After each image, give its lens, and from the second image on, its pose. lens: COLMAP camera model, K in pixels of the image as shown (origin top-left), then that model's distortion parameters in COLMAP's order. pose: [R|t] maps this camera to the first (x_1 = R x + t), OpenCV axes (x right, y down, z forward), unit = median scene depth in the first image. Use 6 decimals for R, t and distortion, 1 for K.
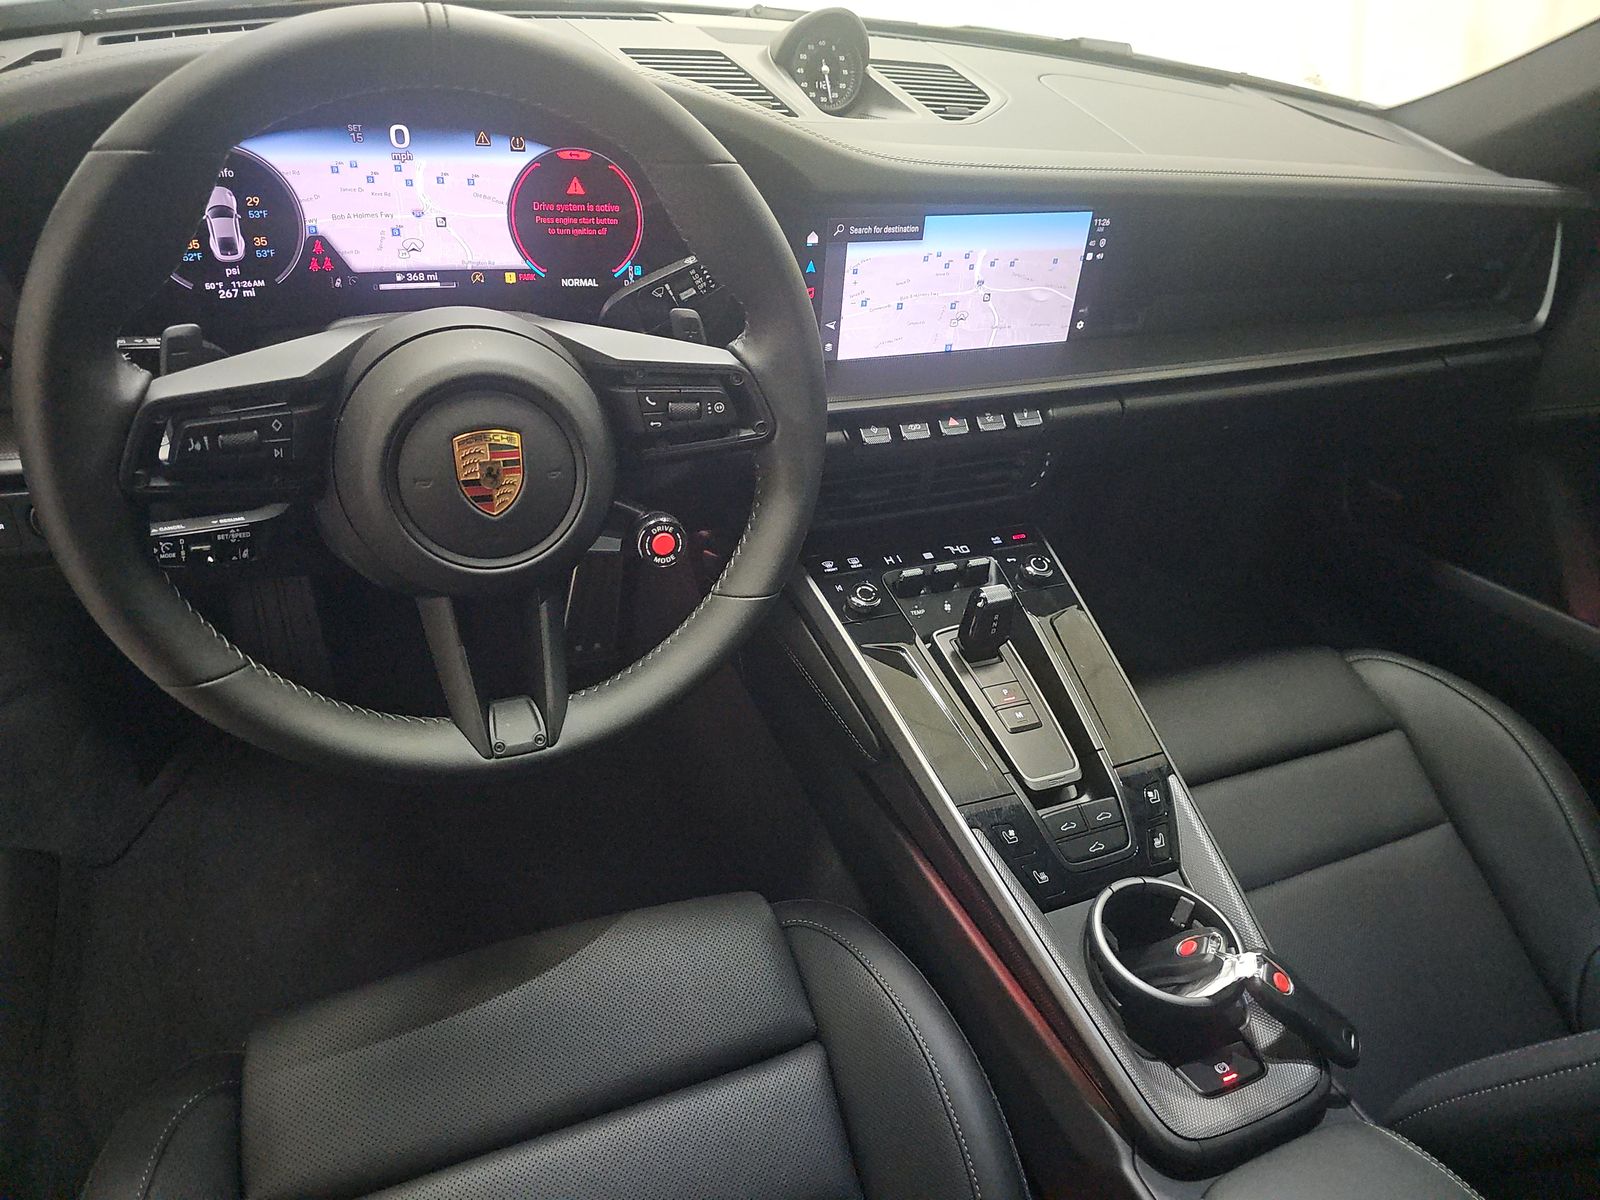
lens RADIAL K [[1056.6, 0, 804.9], [0, 1056.6, 594.4], [0, 0, 1]] dist [0.083633, -0.120366]
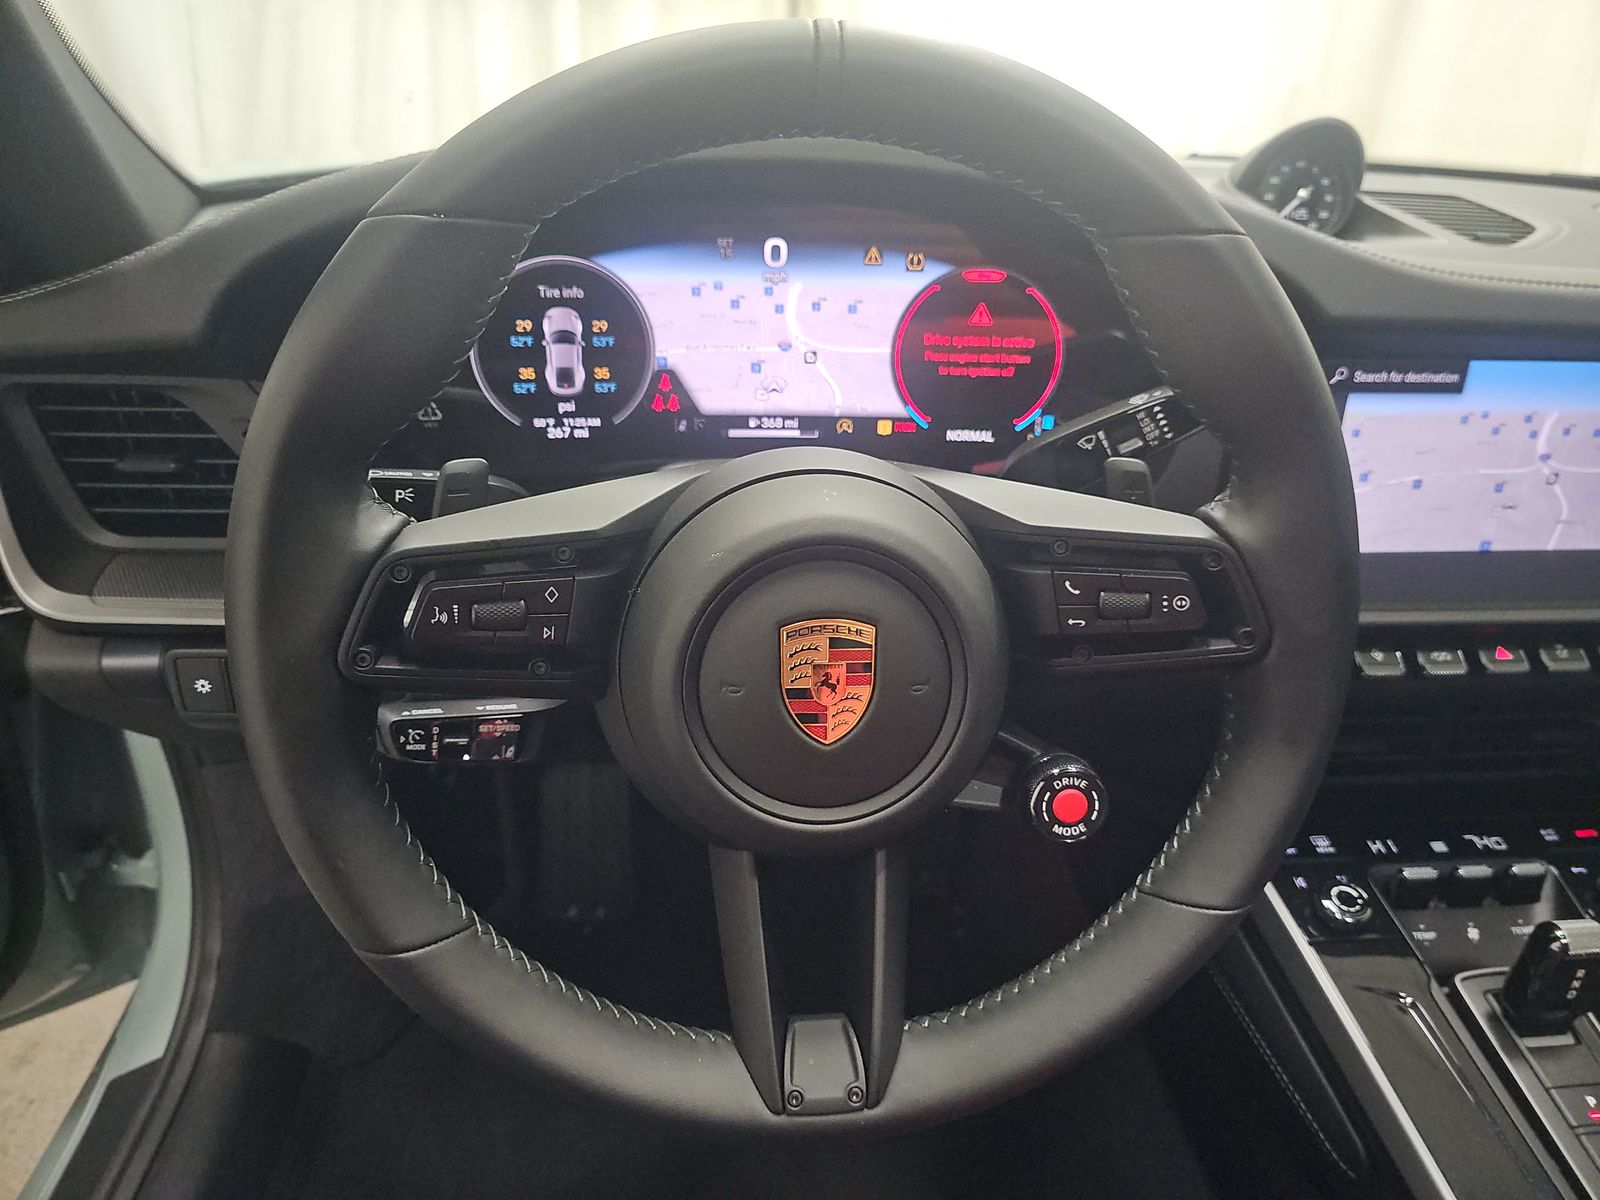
lens RADIAL K [[1056.6, 0, 804.9], [0, 1056.6, 594.4], [0, 0, 1]] dist [0.083633, -0.120366]
pose [[0.950469, 0.070221, -0.302783, -0.093823], [-0.123327, 0.979383, -0.159999, -0.047179], [0.285305, 0.189415, 0.939533, 0.295645]]
